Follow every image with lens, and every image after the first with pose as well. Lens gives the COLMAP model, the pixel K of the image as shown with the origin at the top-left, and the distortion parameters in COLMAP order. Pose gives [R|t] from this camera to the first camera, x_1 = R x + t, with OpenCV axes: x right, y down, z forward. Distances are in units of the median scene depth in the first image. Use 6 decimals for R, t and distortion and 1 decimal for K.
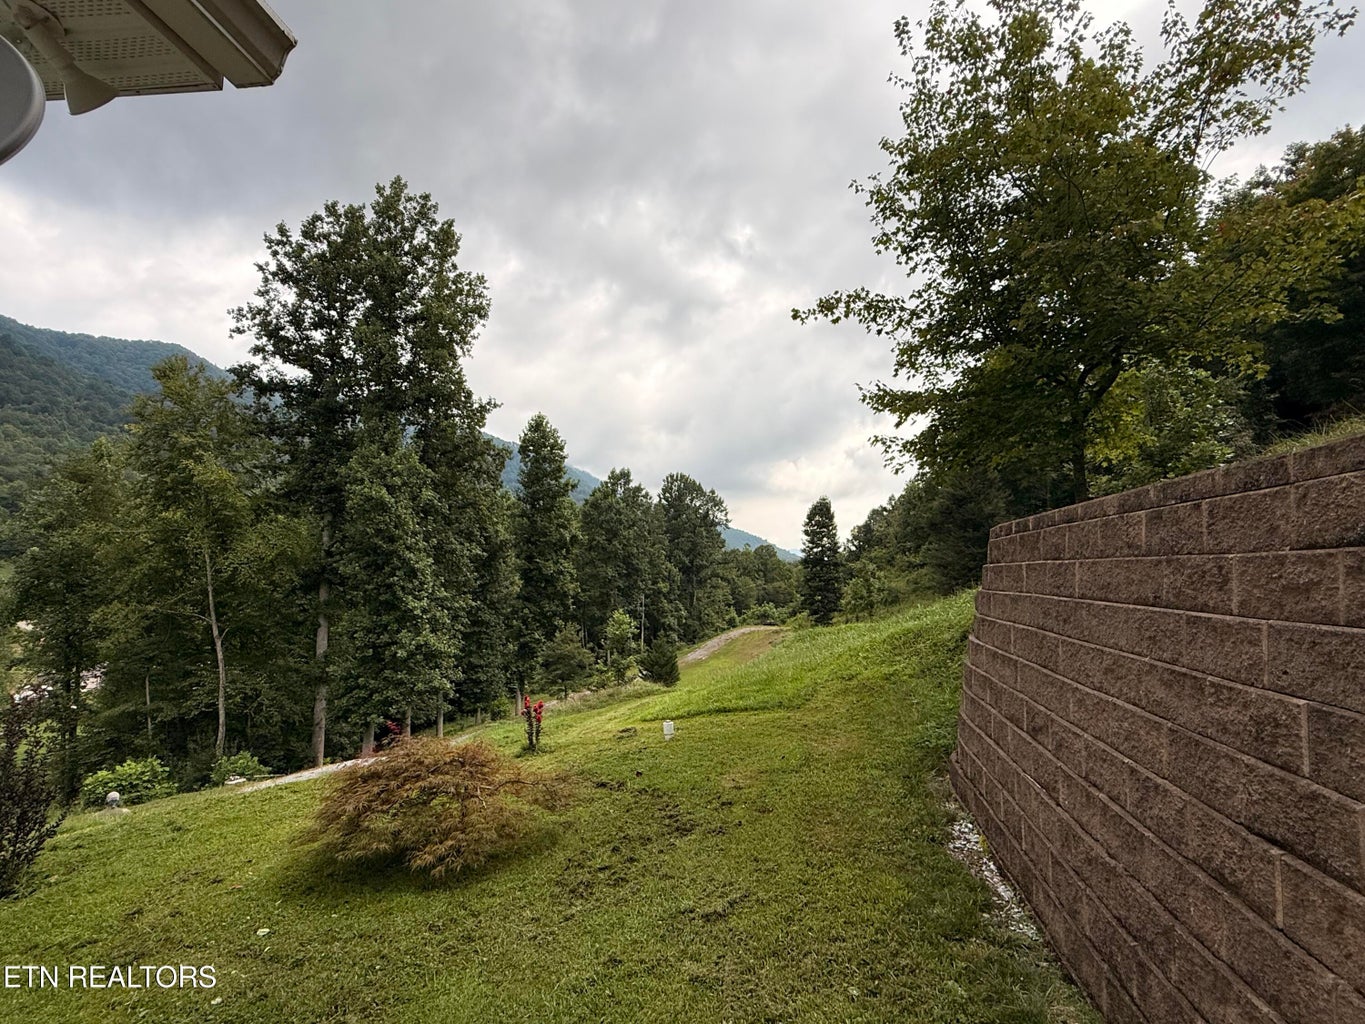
lens RADIAL K [[676.3, 0, 663.5], [0, 676.3, 518.8], [0, 0, 1]] dist [-0.002777, -0.000260]
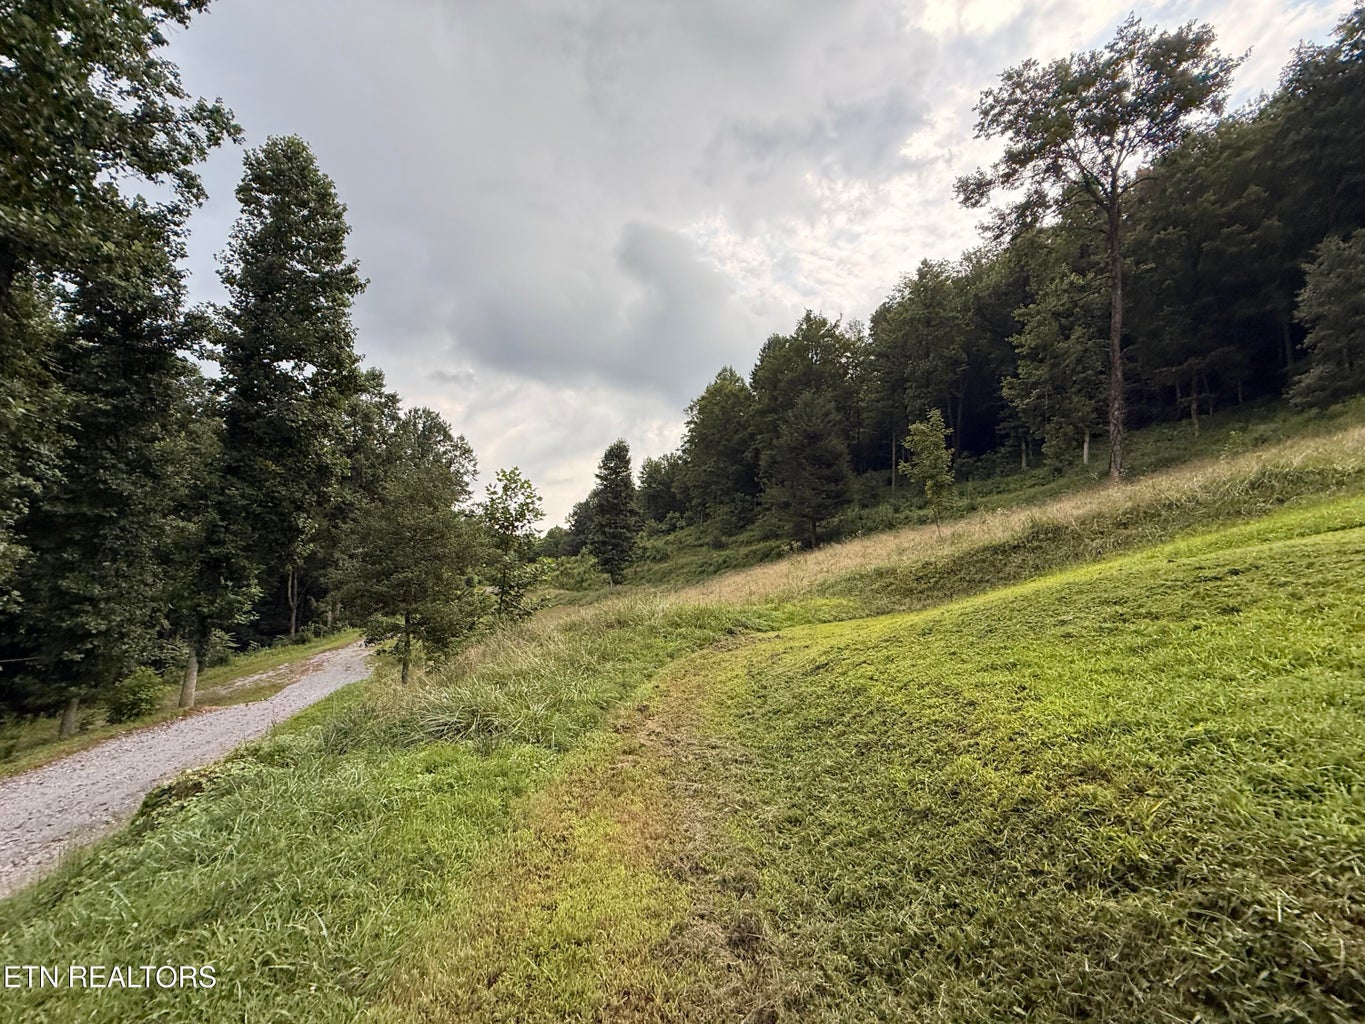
lens RADIAL K [[558.1, 0, 678.2], [0, 558.1, 513.5], [0, 0, 1]] dist [-0.001648, -0.000190]
pose [[0.850577, 0.087410, 0.518535, -0.130763], [-0.083116, 0.996040, -0.031565, 0.132828], [-0.519241, -0.016250, 0.854473, 0.467003]]
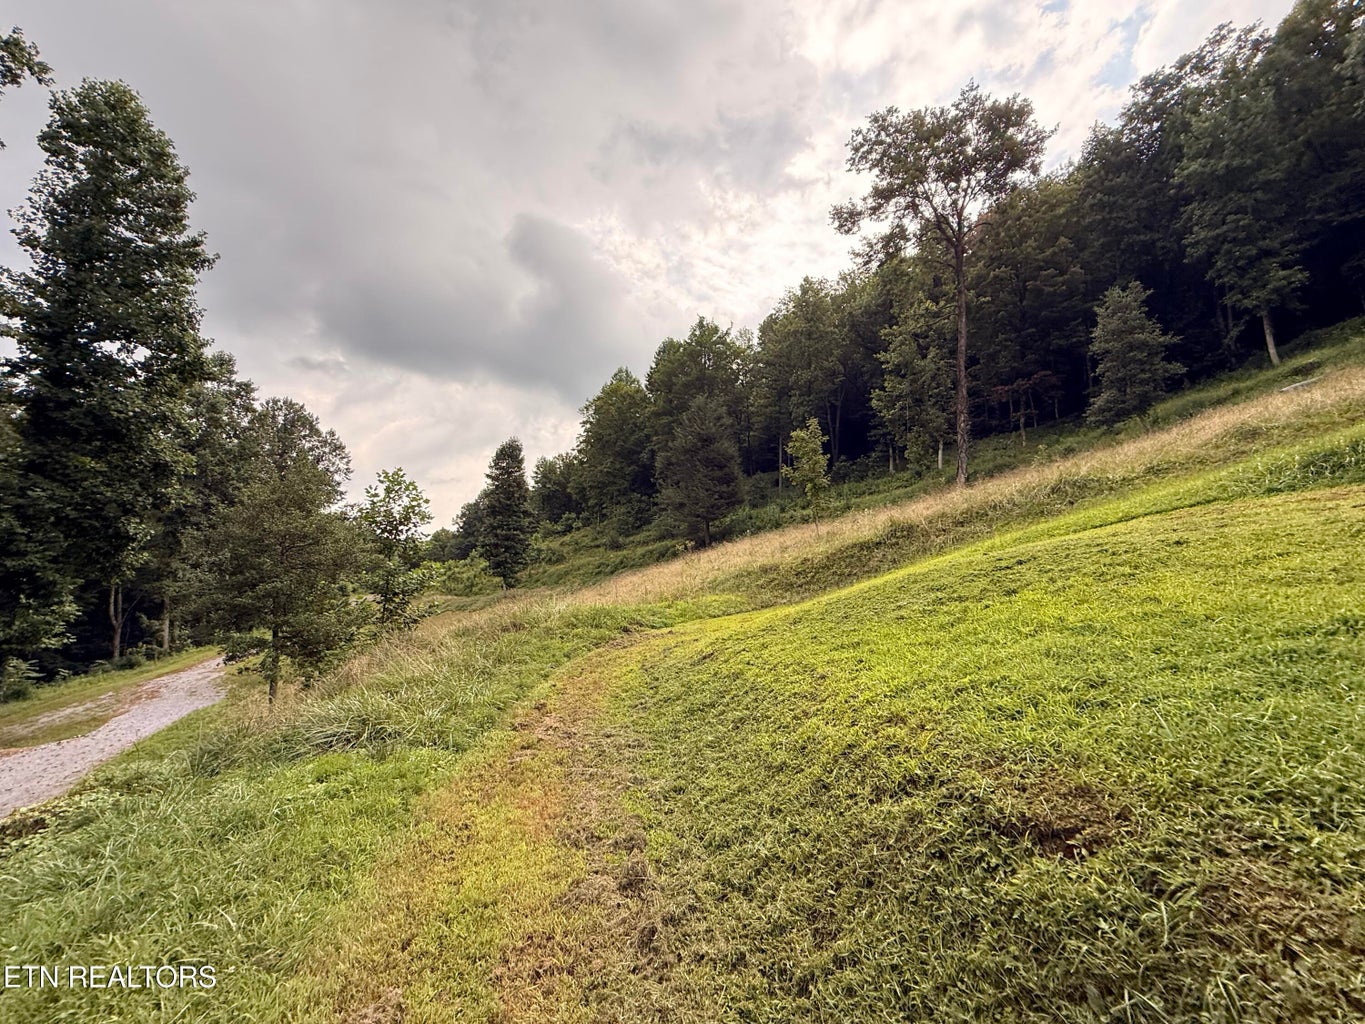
lens RADIAL K [[557.6, 0, 684.5], [0, 557.6, 513.5], [0, 0, 1]] dist [-0.001361, 0.000426]
pose [[0.734358, 0.082415, 0.673740, -0.134904], [-0.069178, 0.996520, -0.046497, 0.132111], [-0.675227, -0.012463, 0.737504, 0.460078]]
